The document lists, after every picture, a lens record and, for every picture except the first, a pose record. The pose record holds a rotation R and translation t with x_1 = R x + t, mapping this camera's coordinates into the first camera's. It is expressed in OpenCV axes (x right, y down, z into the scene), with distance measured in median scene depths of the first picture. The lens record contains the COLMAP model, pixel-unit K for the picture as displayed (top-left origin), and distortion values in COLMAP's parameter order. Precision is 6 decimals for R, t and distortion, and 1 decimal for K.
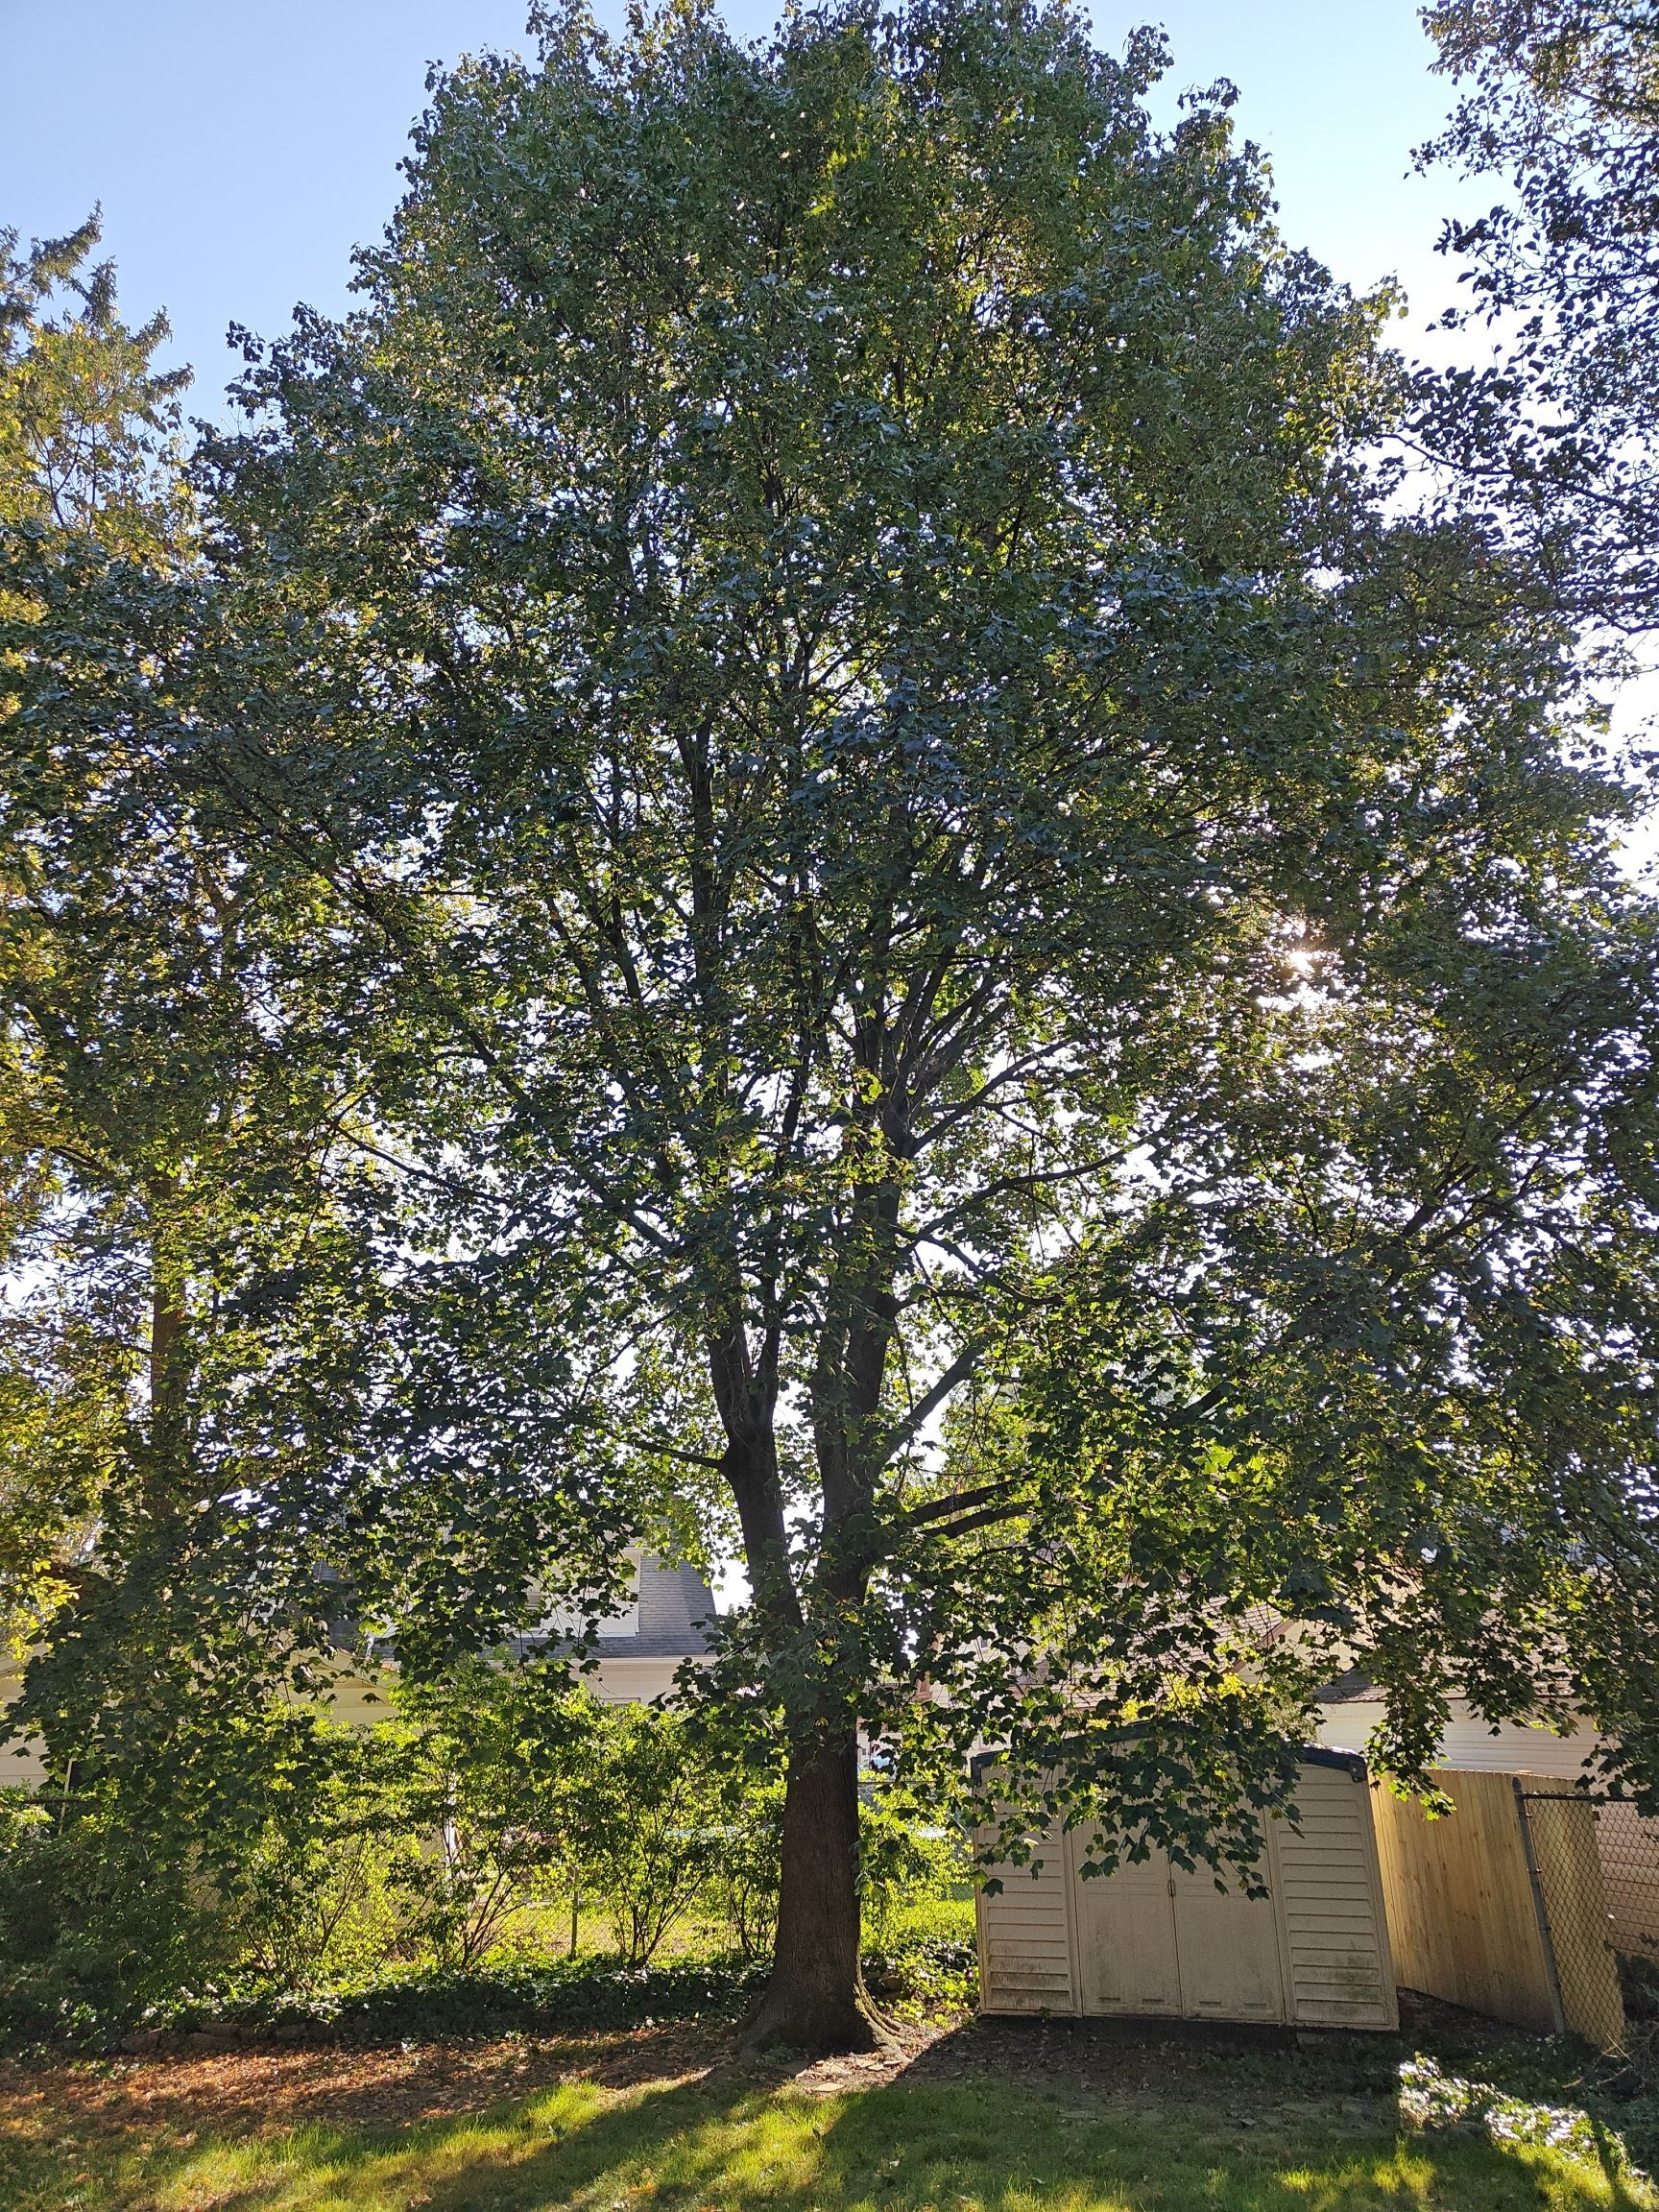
lens RADIAL K [[1546.9, 0, 845.5], [0, 1546.9, 1098.8], [0, 0, 1]] dist [0.016039, 0.001109]
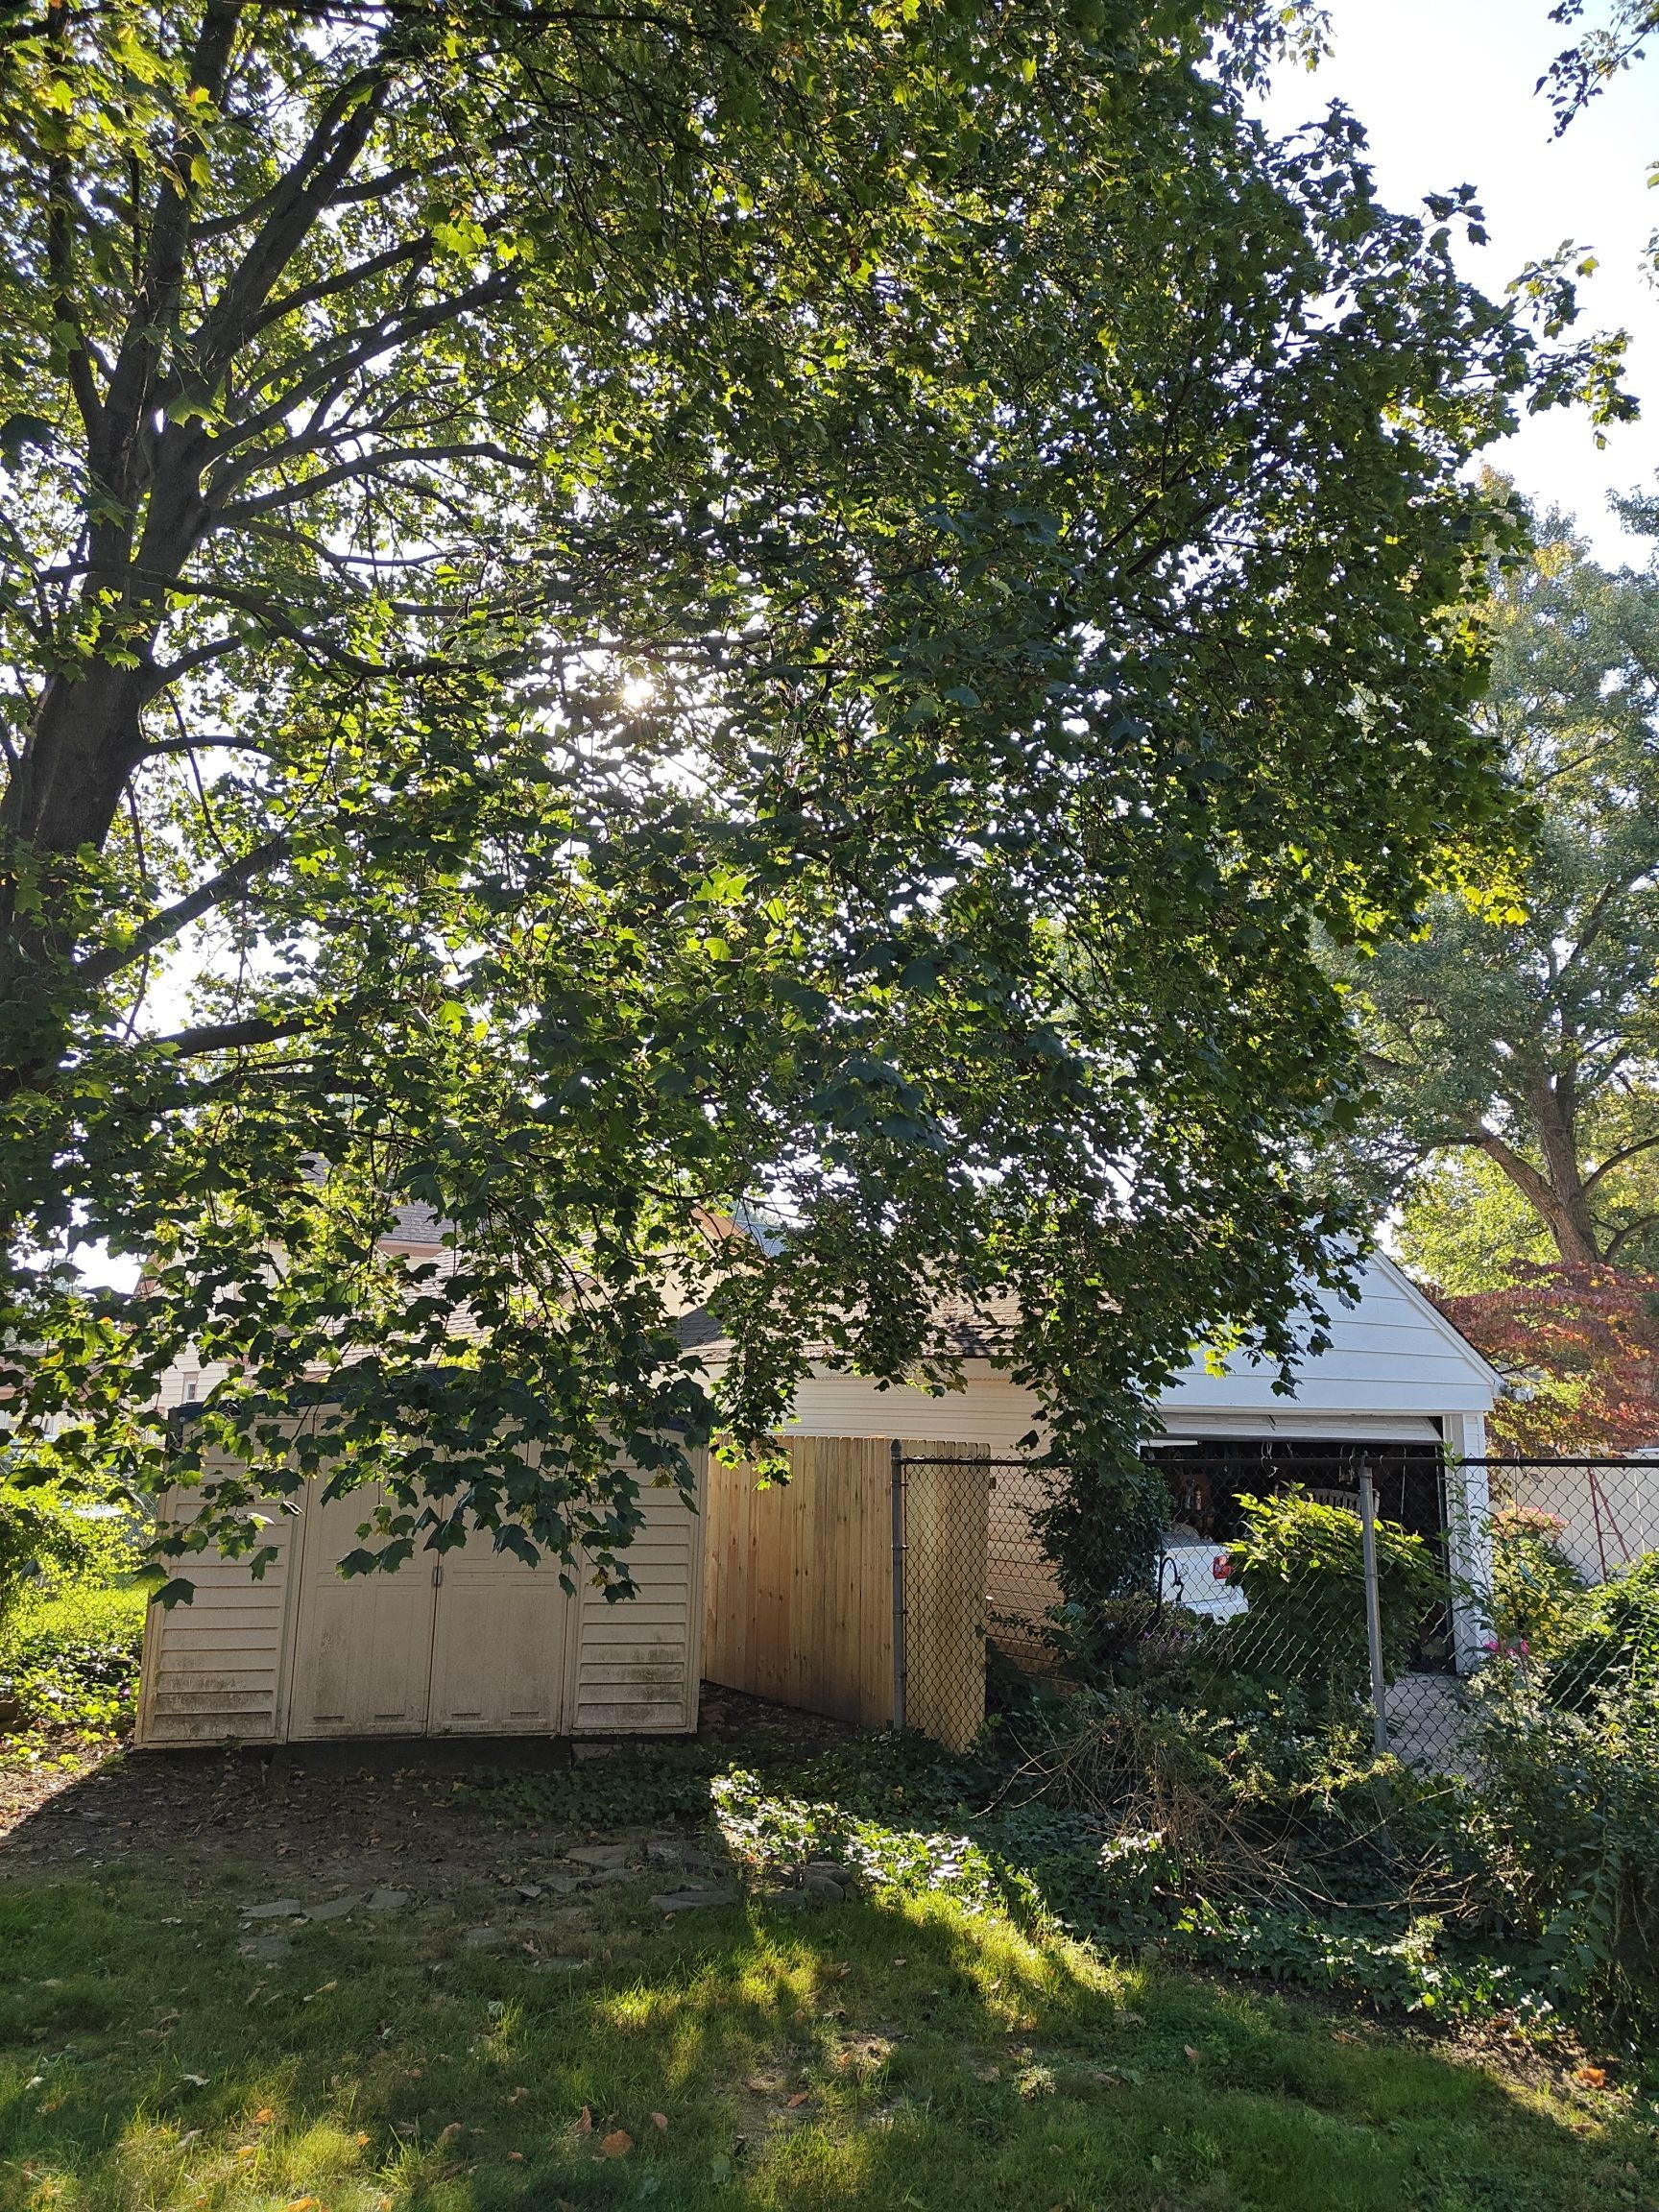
lens RADIAL K [[1546.9, 0, 845.5], [0, 1546.9, 1098.8], [0, 0, 1]] dist [0.016039, 0.001109]
pose [[0.888303, 0.115126, 0.444595, 0.030968], [-0.193389, 0.971826, 0.134742, 0.171143], [-0.416557, -0.205671, 0.885539, 0.356830]]
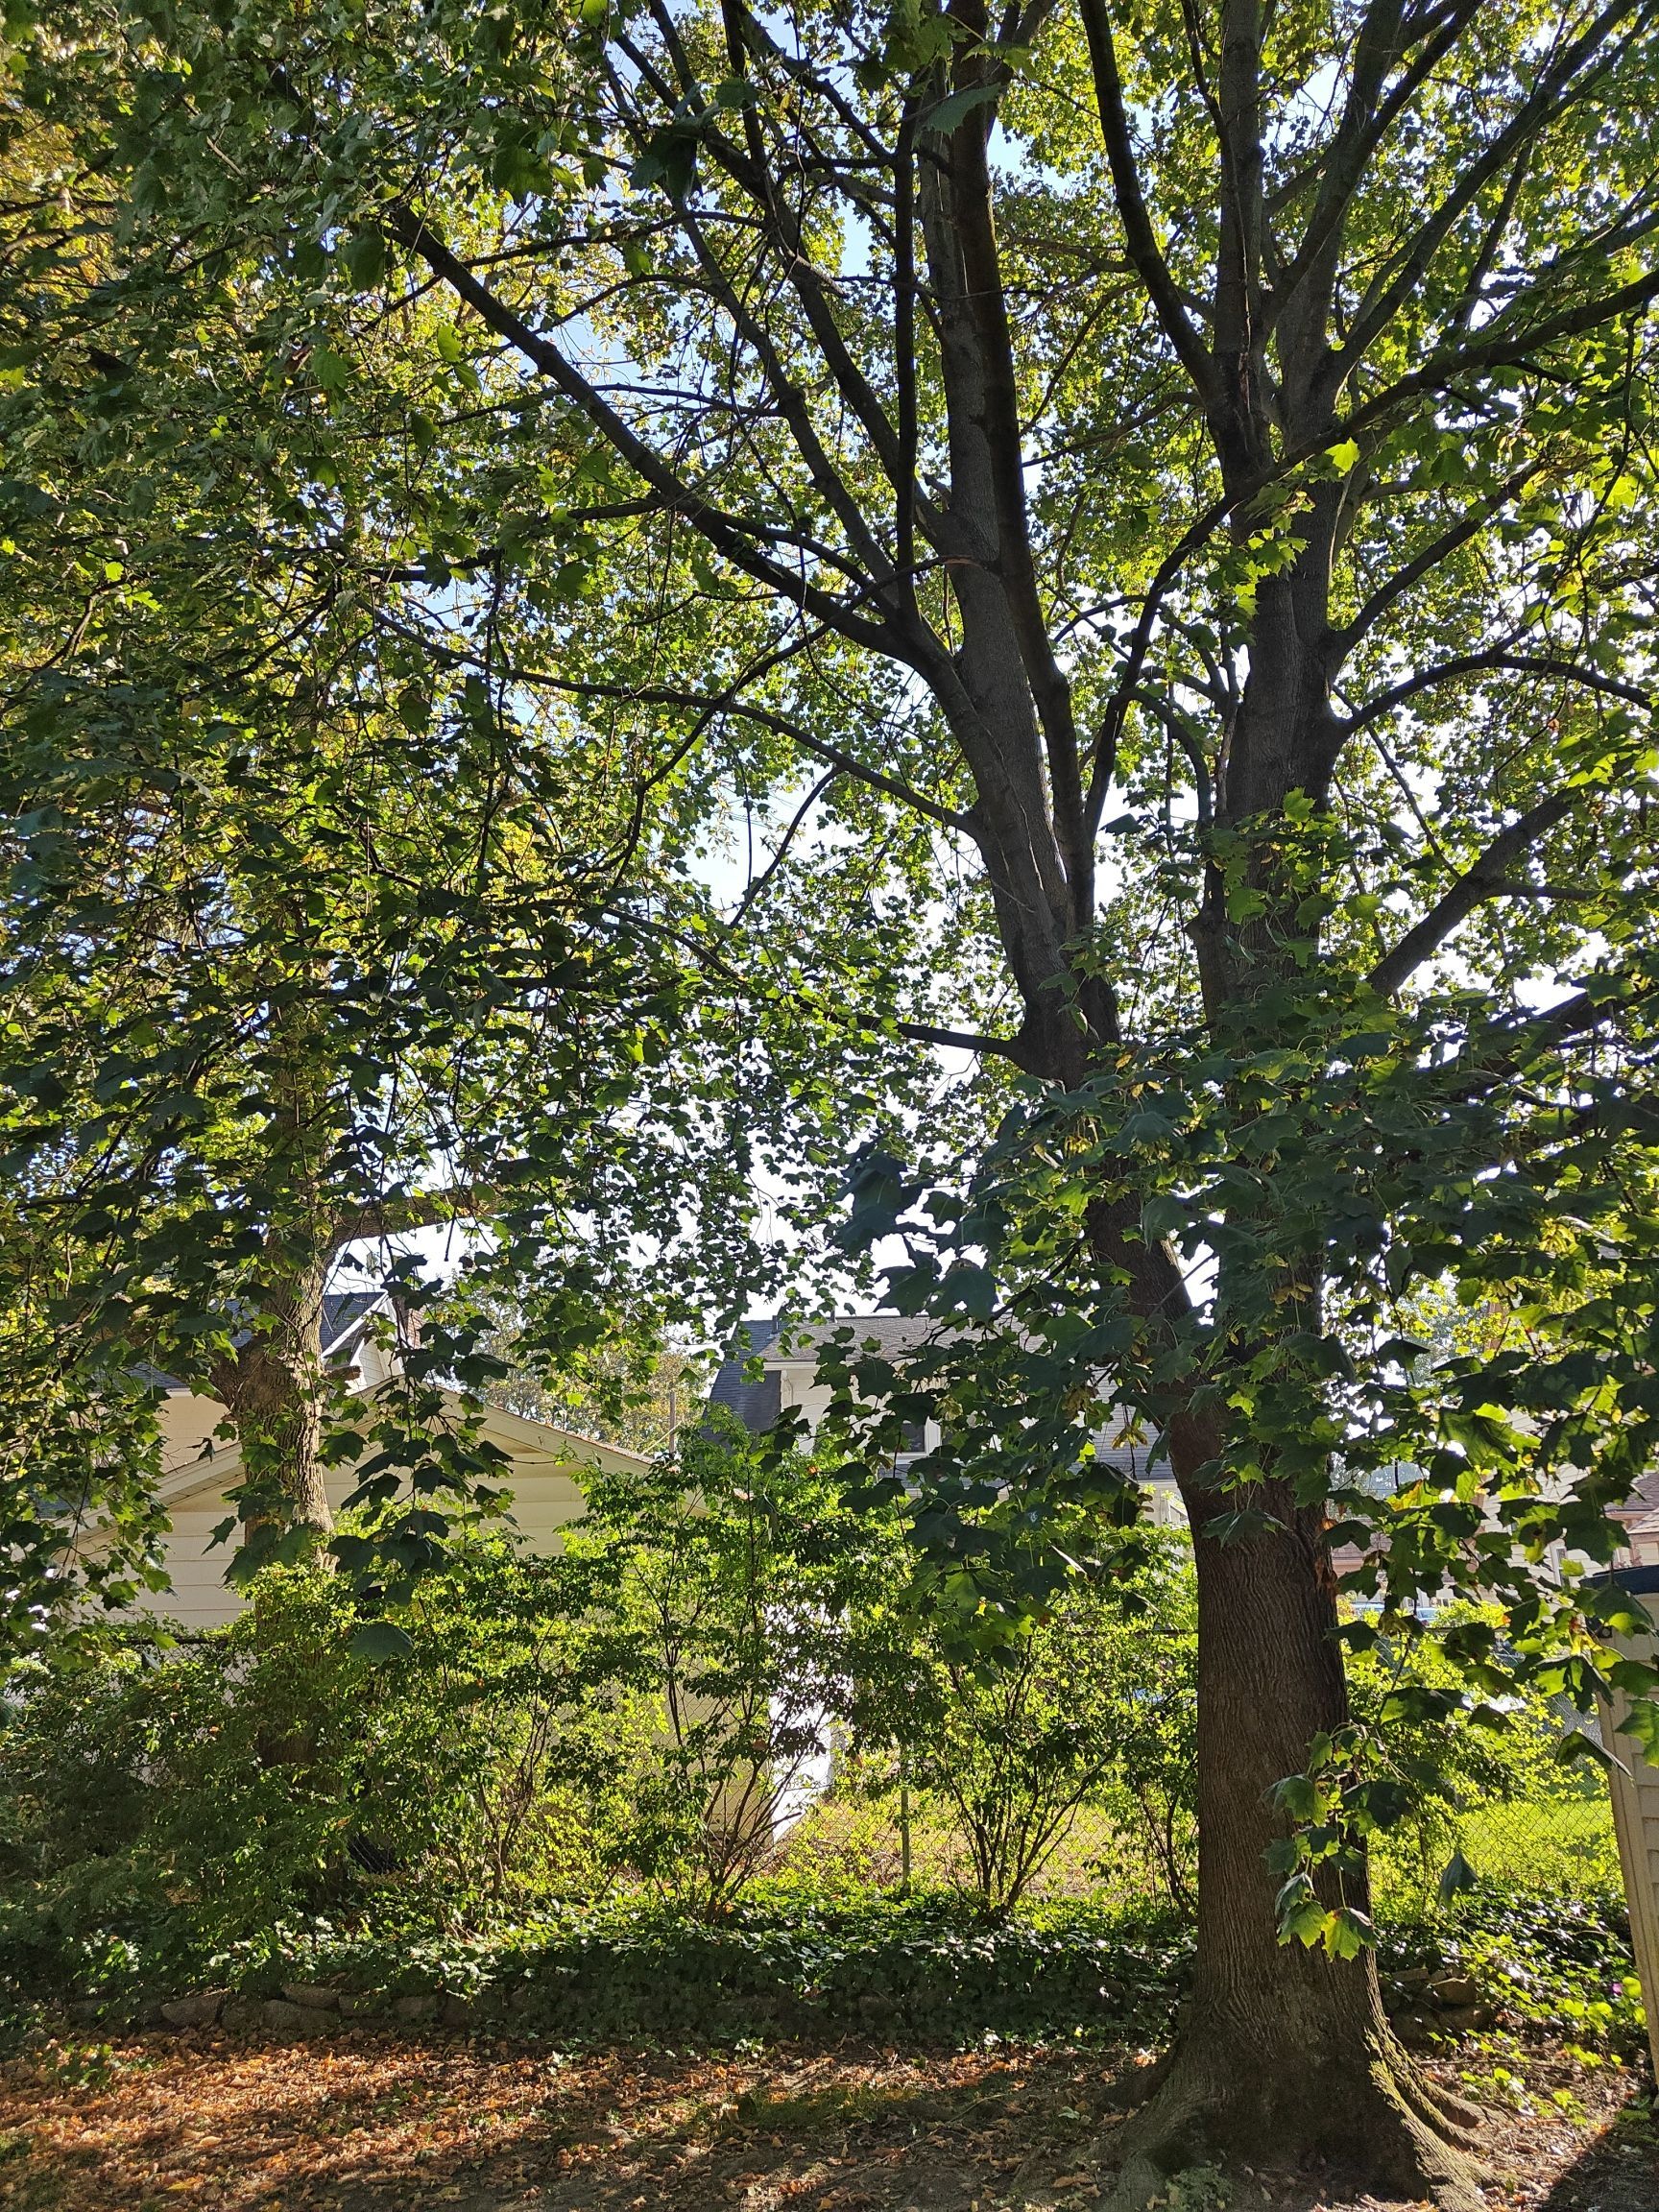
lens RADIAL K [[1546.9, 0, 845.5], [0, 1546.9, 1098.8], [0, 0, 1]] dist [0.016039, 0.001109]
pose [[0.947164, -0.096344, -0.305939, 0.032600], [0.121375, 0.990552, 0.063832, 0.266310], [0.296899, -0.097593, 0.949909, 0.595116]]
